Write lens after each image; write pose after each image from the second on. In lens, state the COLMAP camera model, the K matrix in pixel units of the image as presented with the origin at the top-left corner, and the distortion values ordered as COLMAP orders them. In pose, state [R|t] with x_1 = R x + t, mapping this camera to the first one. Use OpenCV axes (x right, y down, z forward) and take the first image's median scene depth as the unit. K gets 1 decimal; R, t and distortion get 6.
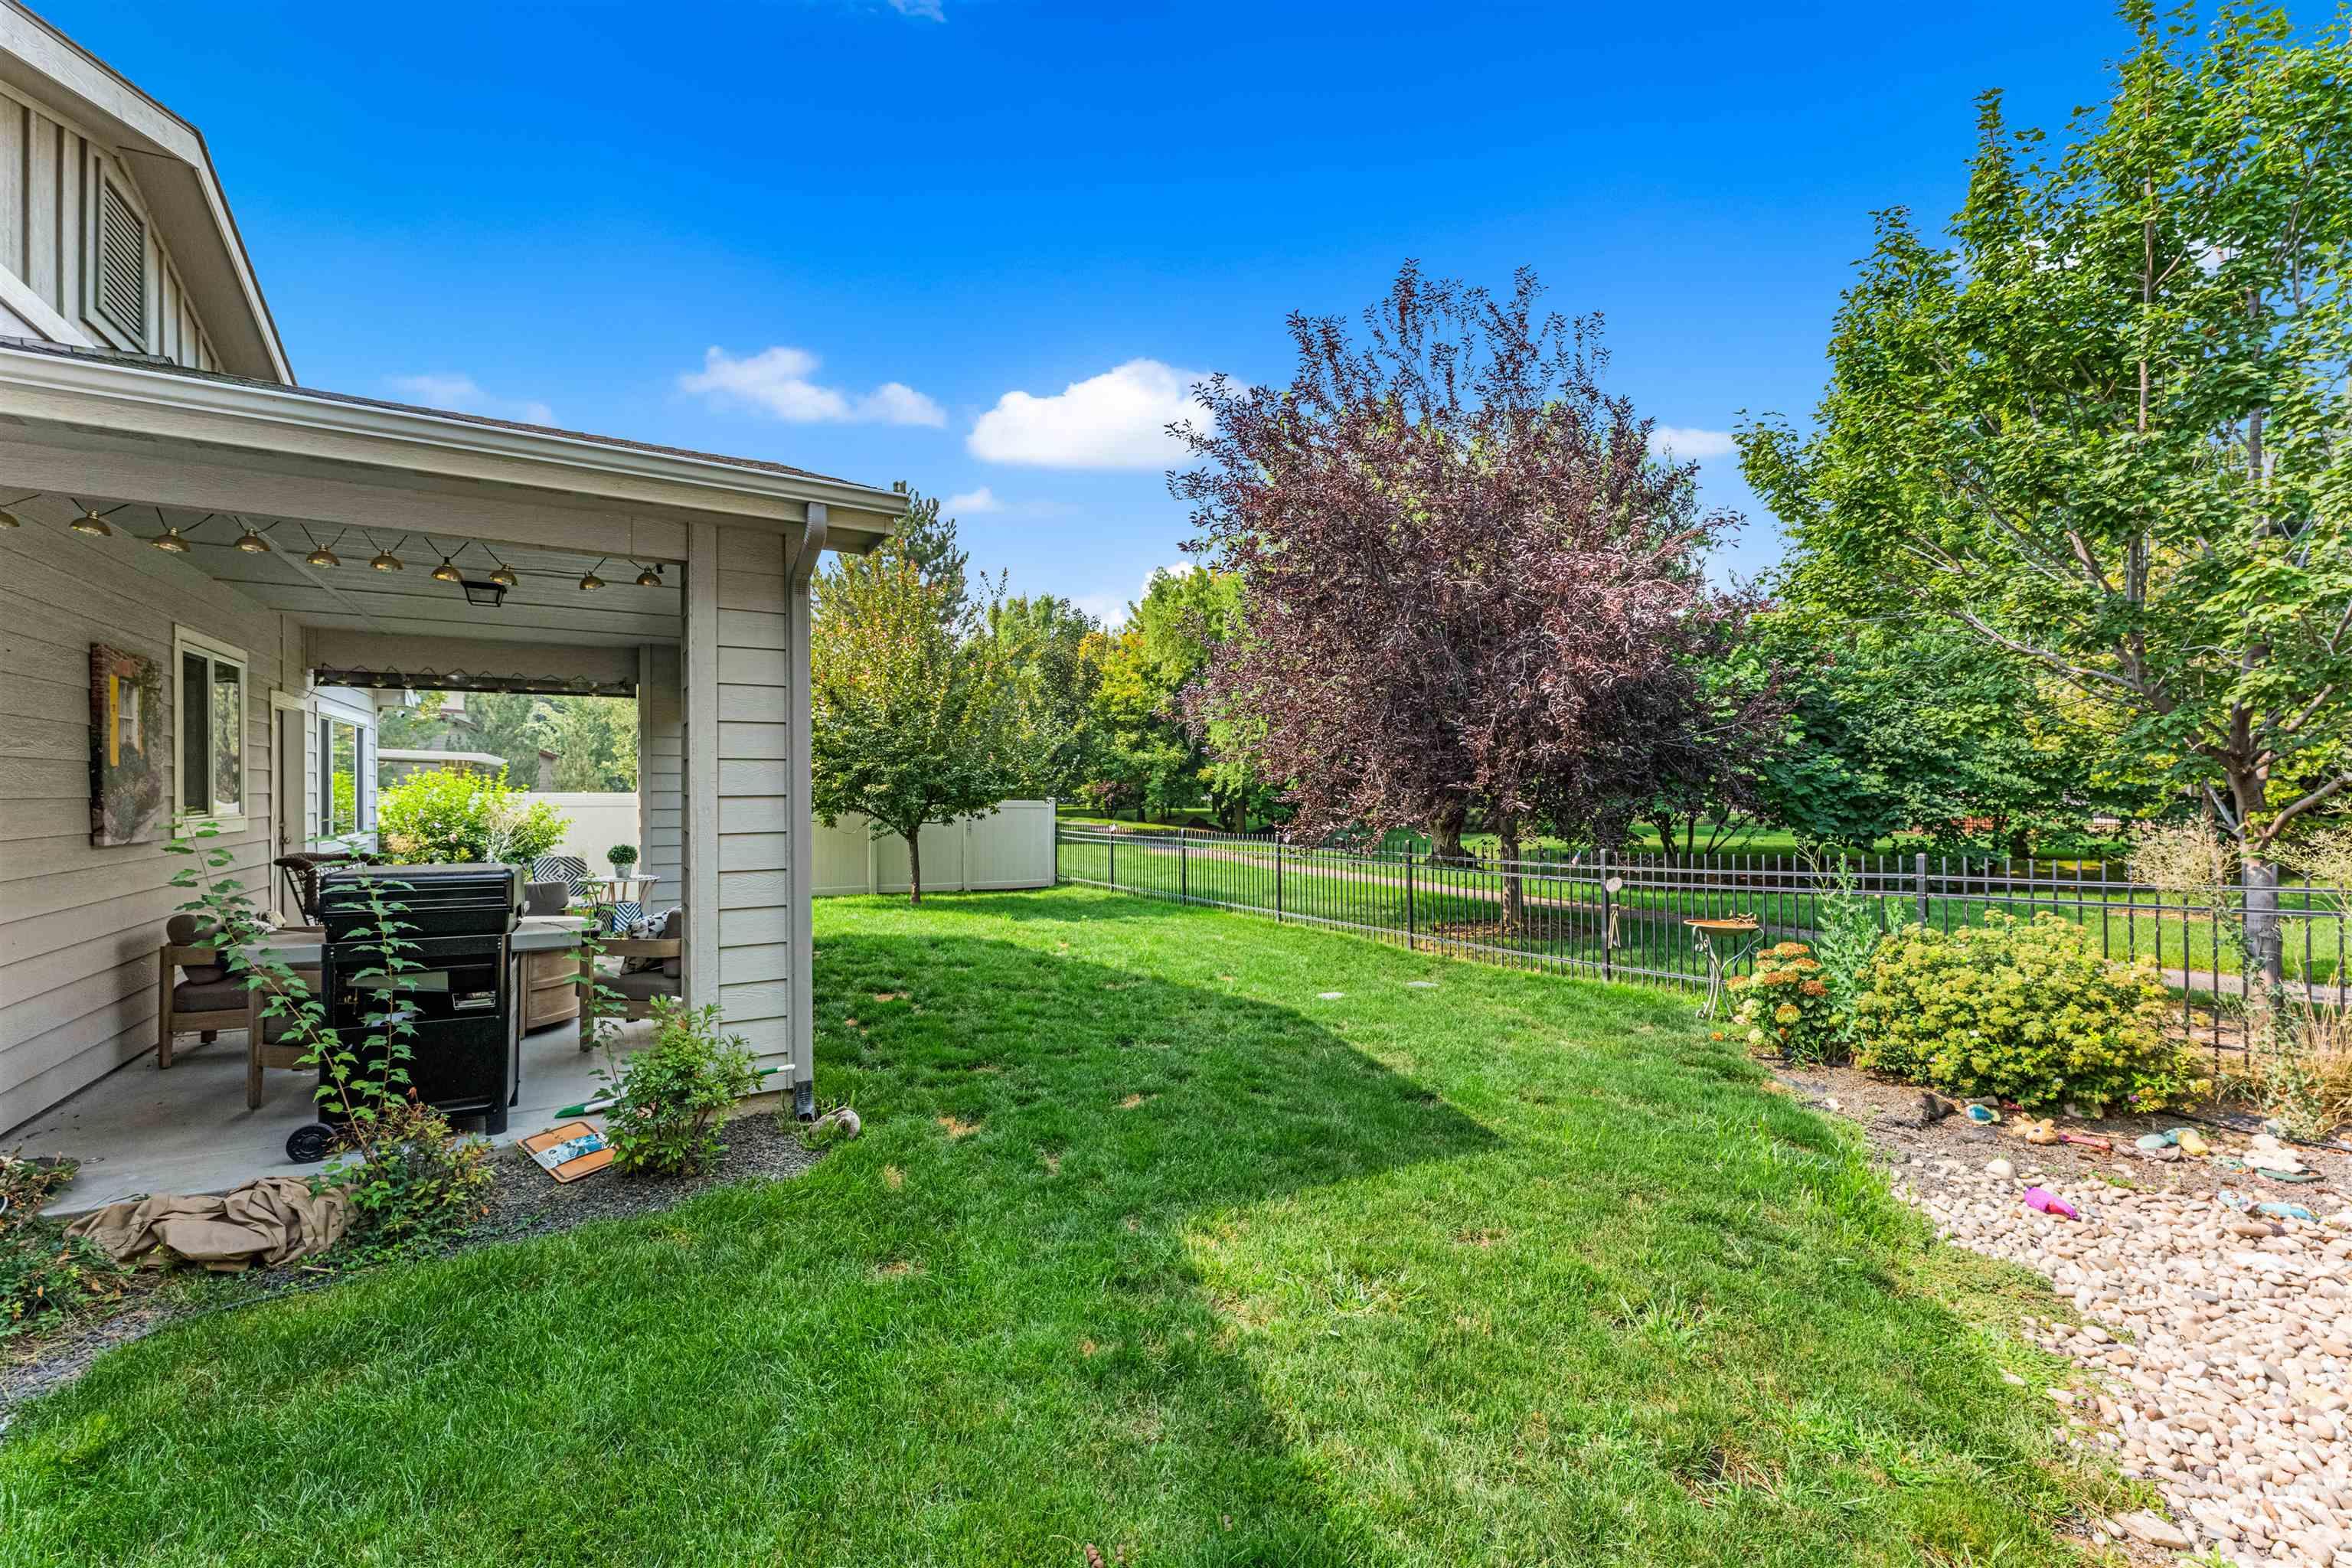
lens RADIAL K [[947.7, 0, 1167.0], [0, 947.7, 782.5], [0, 0, 1]] dist [0.000874, -0.000849]
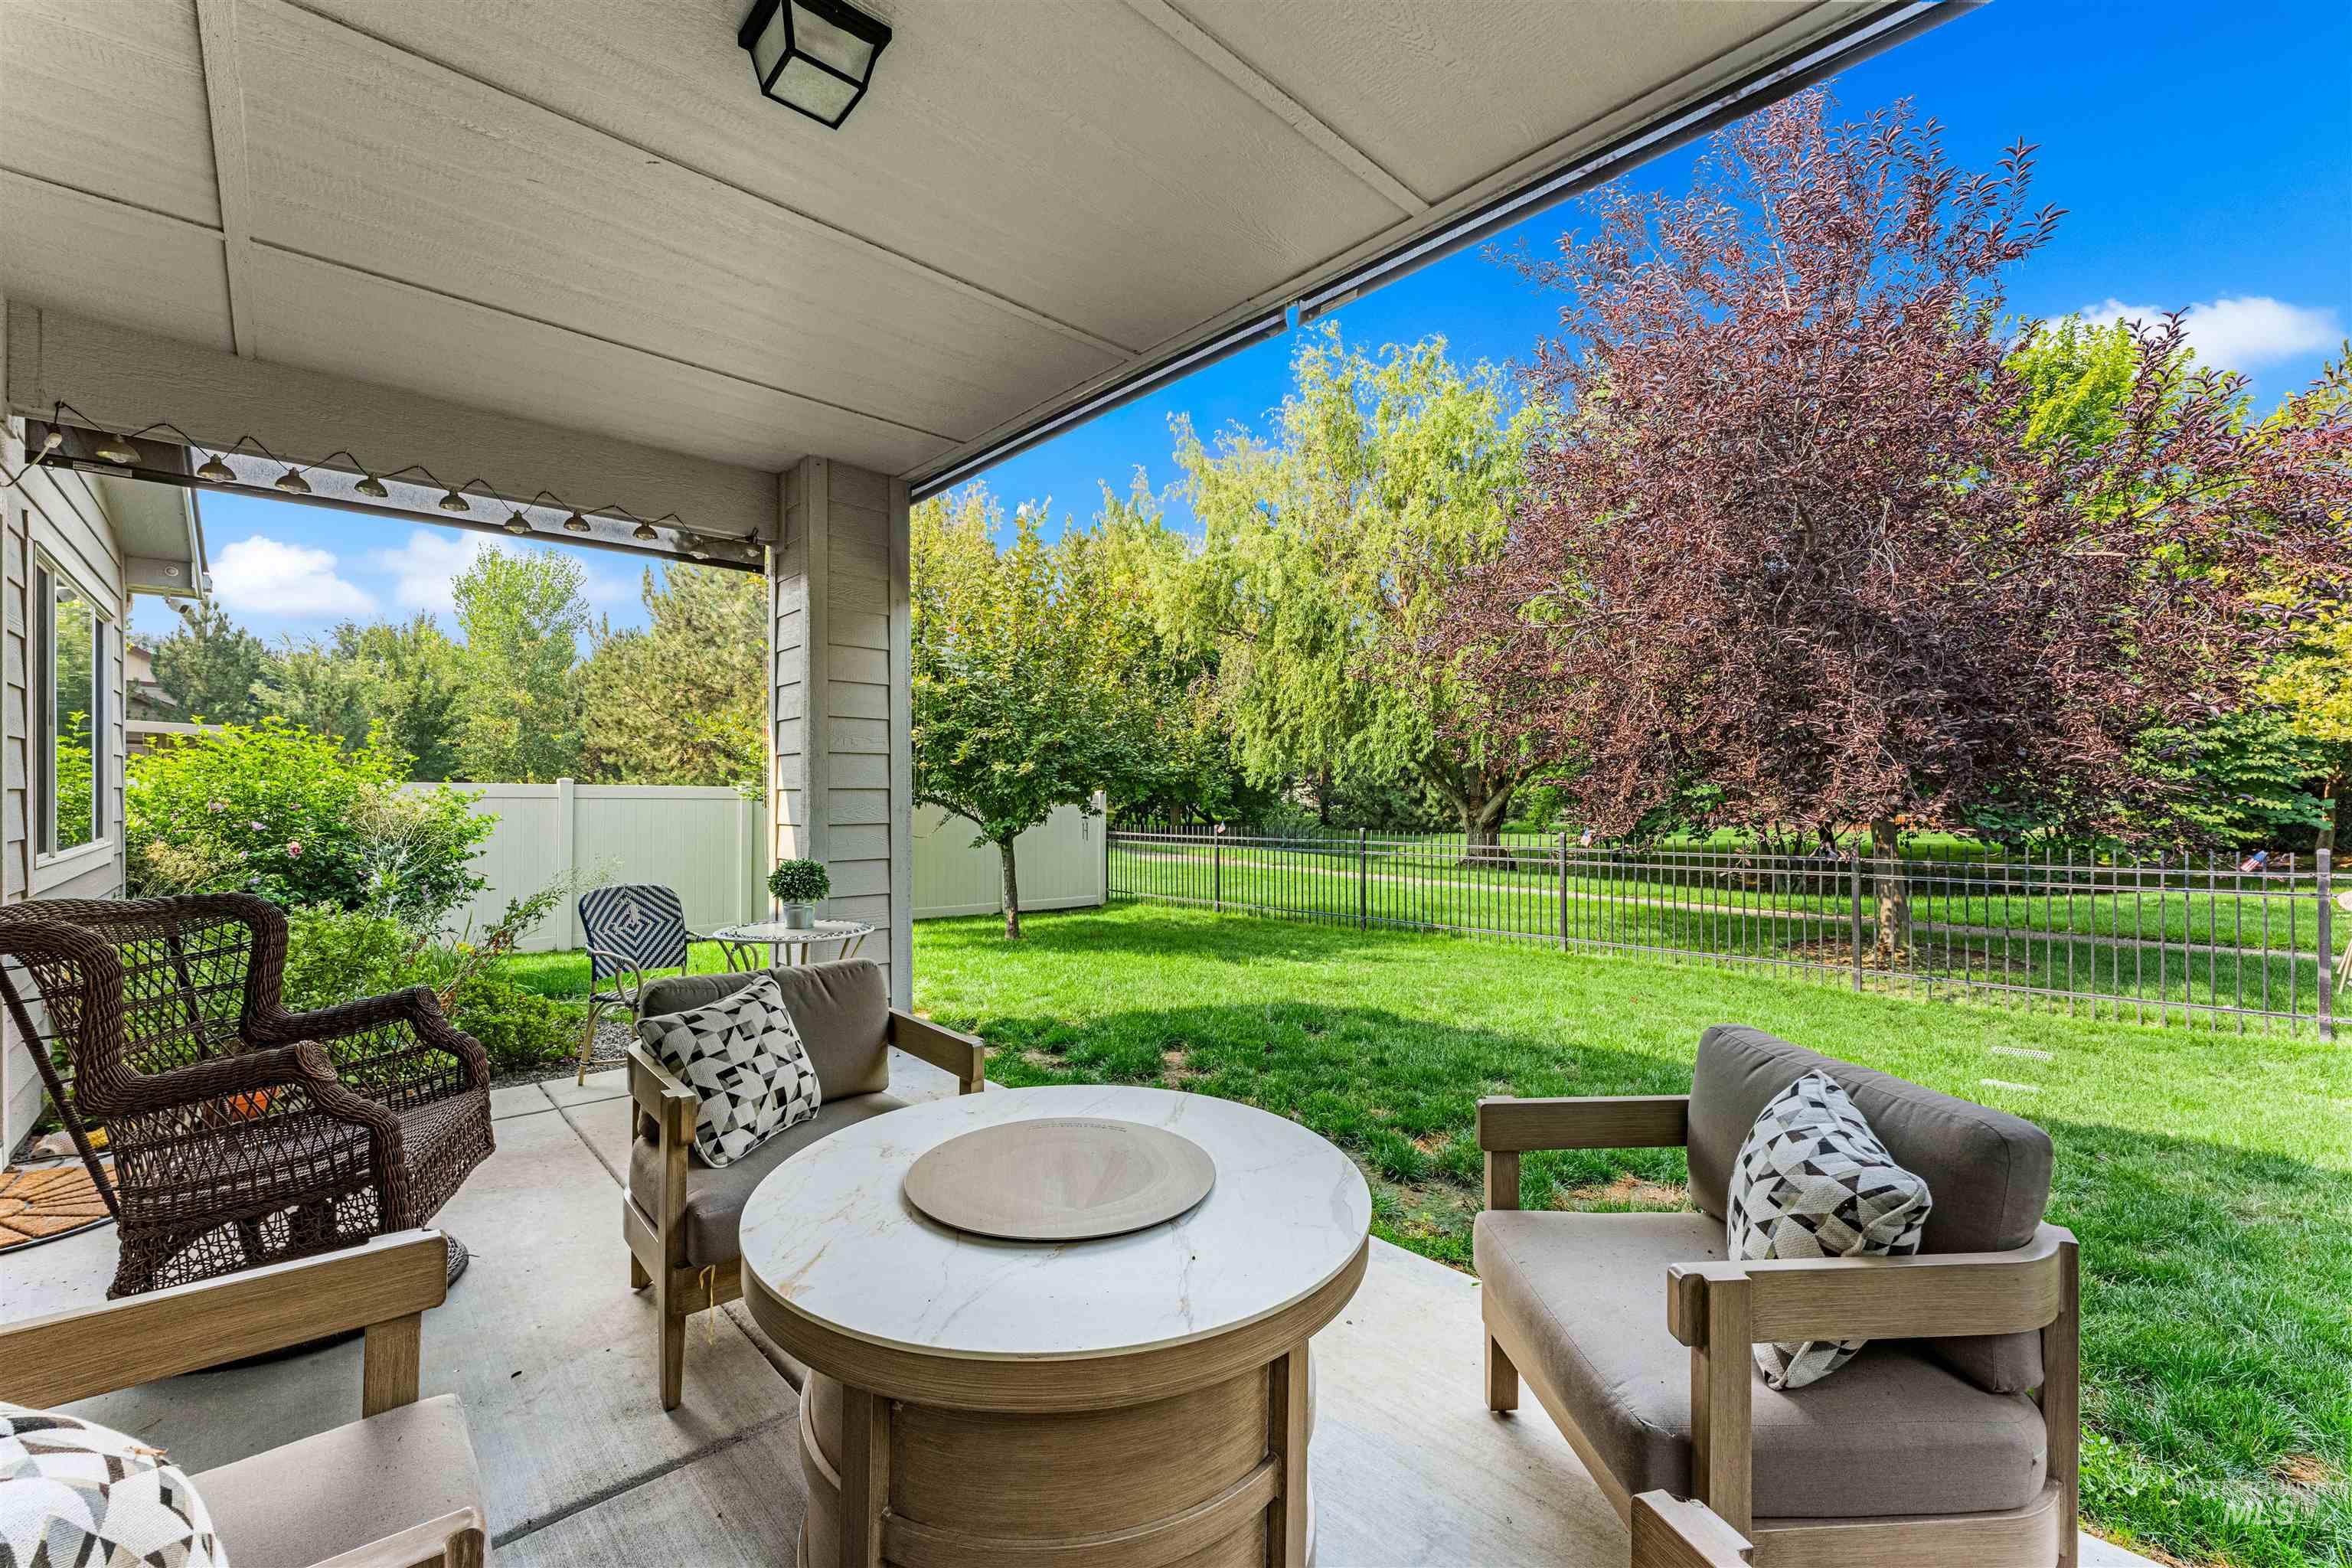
lens RADIAL K [[947.7, 0, 1172.3], [0, 947.7, 787.0], [0, 0, 1]] dist [0.000874, -0.000849]
pose [[0.976274, 0.011018, 0.216258, -0.643463], [-0.011324, 0.999936, 0.000176, 0.033910], [-0.216242, -0.002621, 0.976336, 0.637578]]
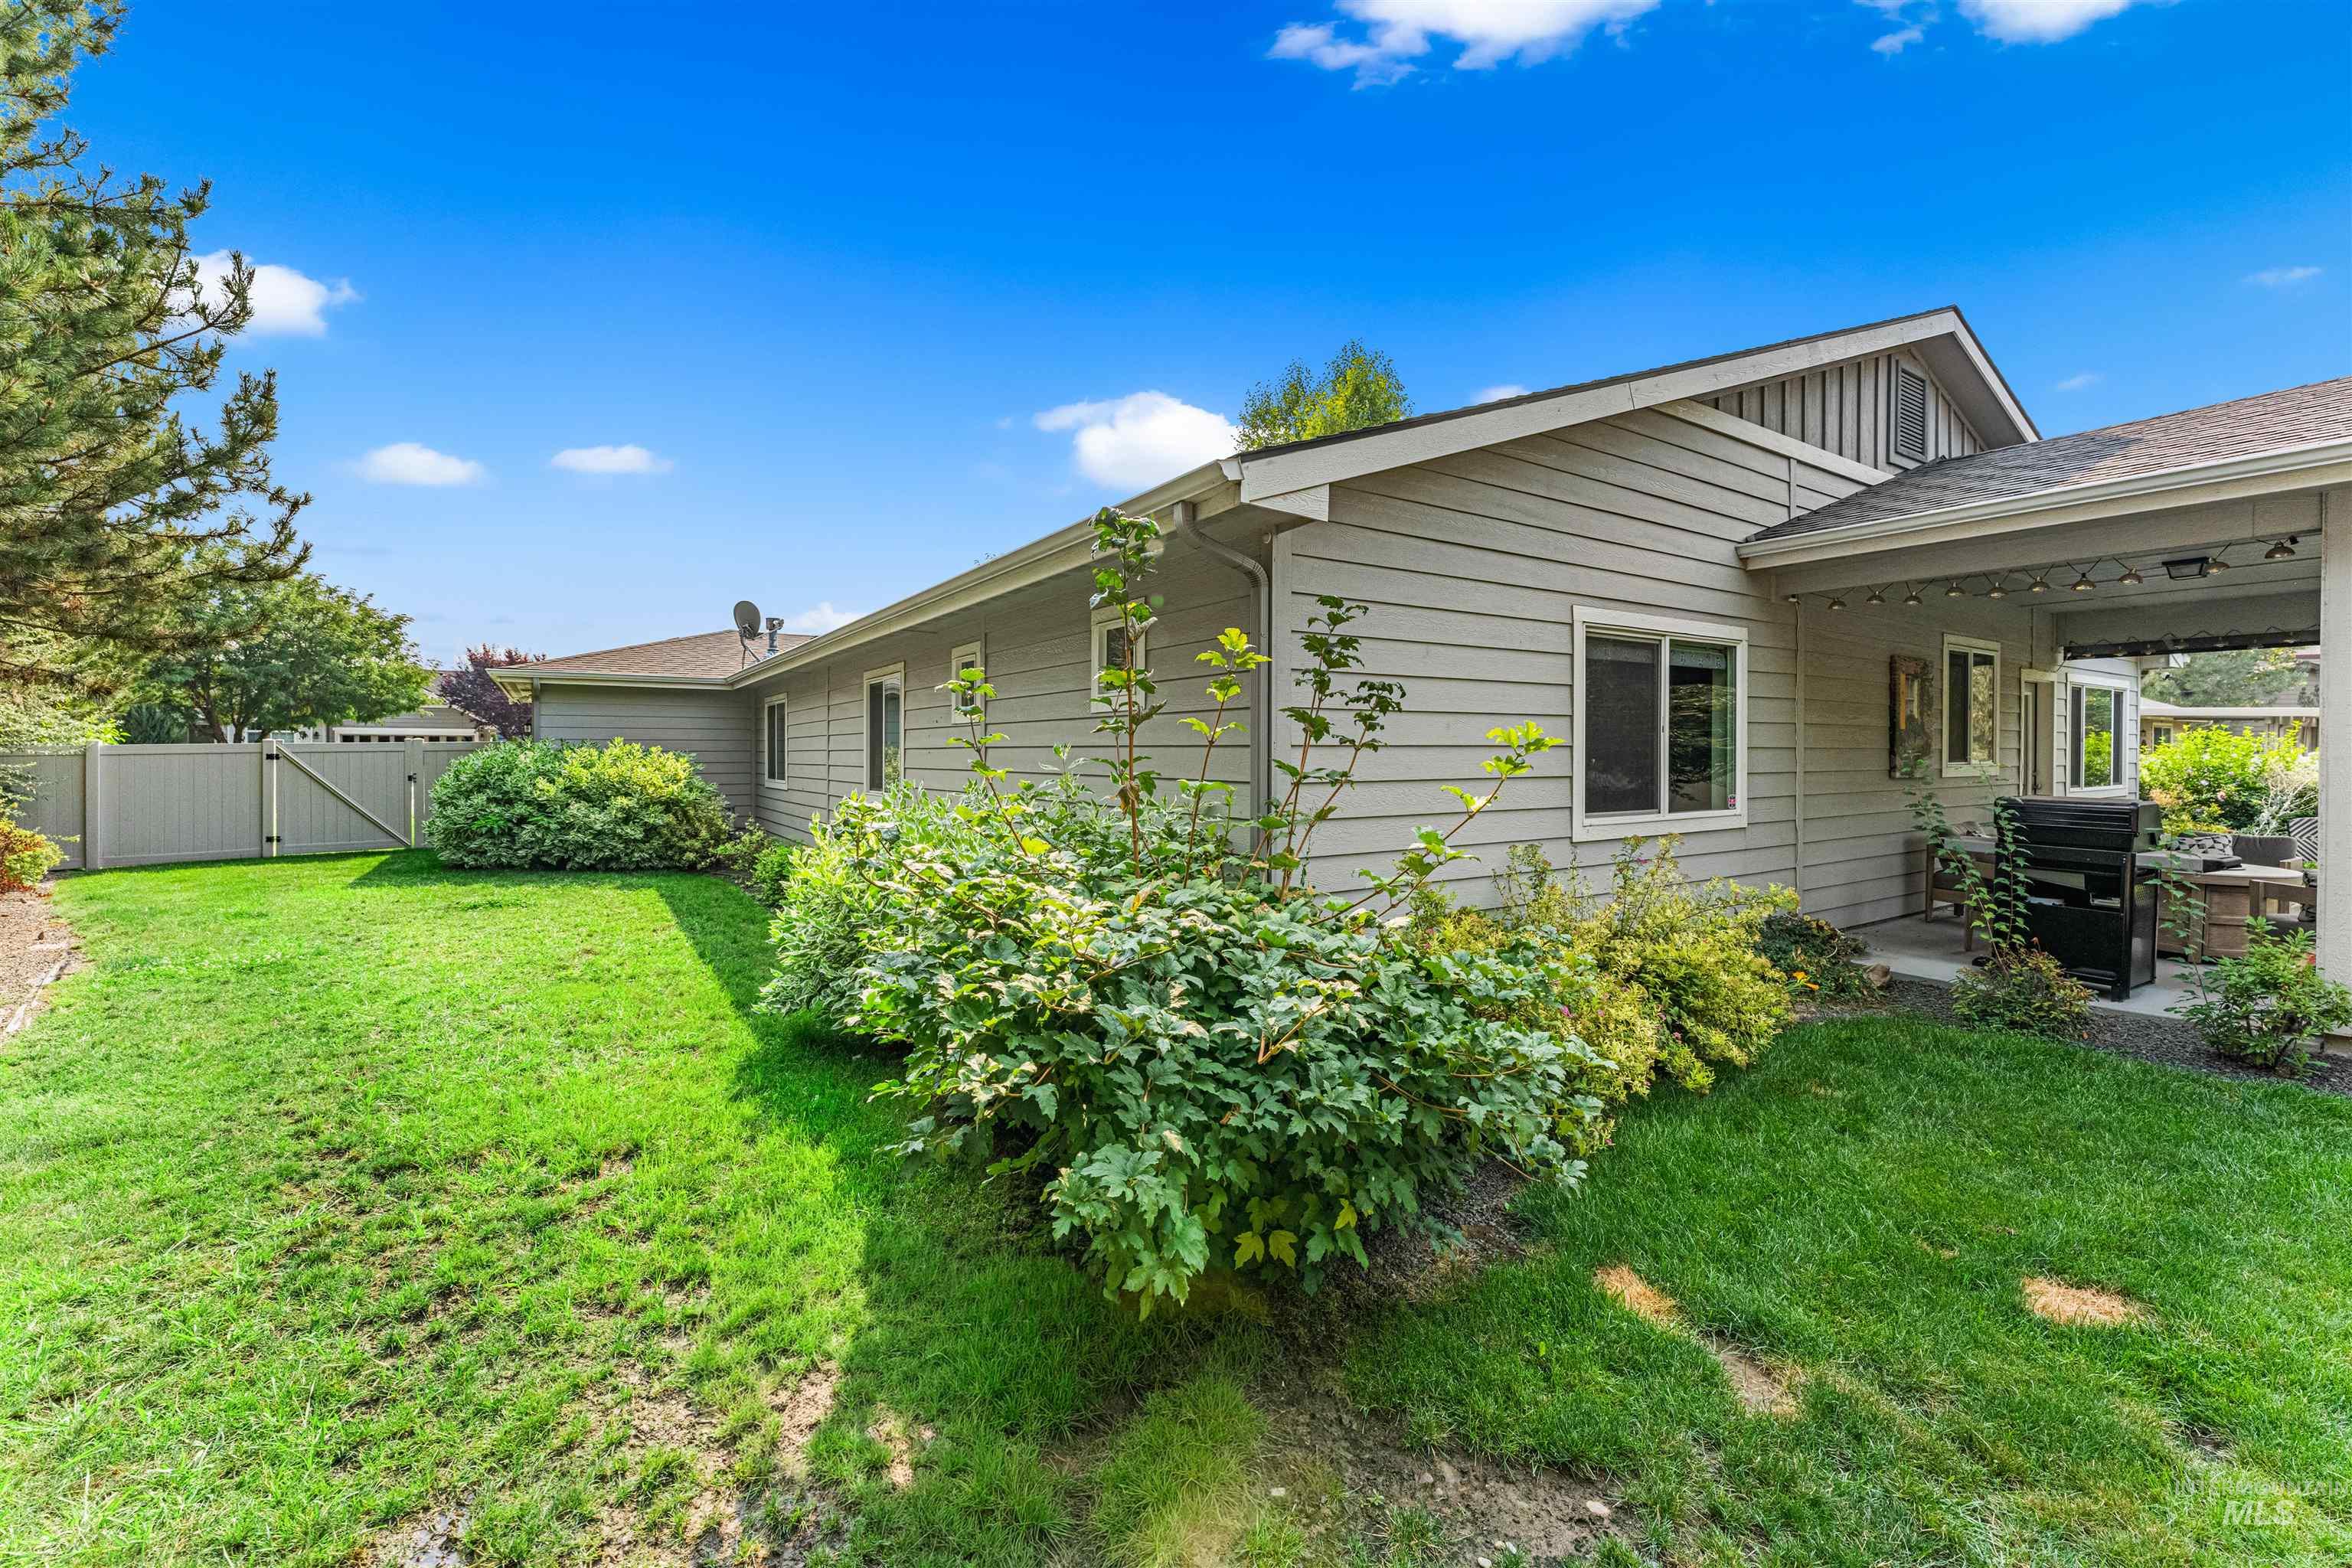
lens RADIAL K [[947.7, 0, 1173.4], [0, 947.7, 764.3], [0, 0, 1]] dist [0.000874, -0.000849]
pose [[0.031042, 0.018630, -0.999344, 0.346303], [0.001893, 0.999823, 0.018697, 0.007290], [0.999516, -0.002473, 0.031001, -0.219063]]
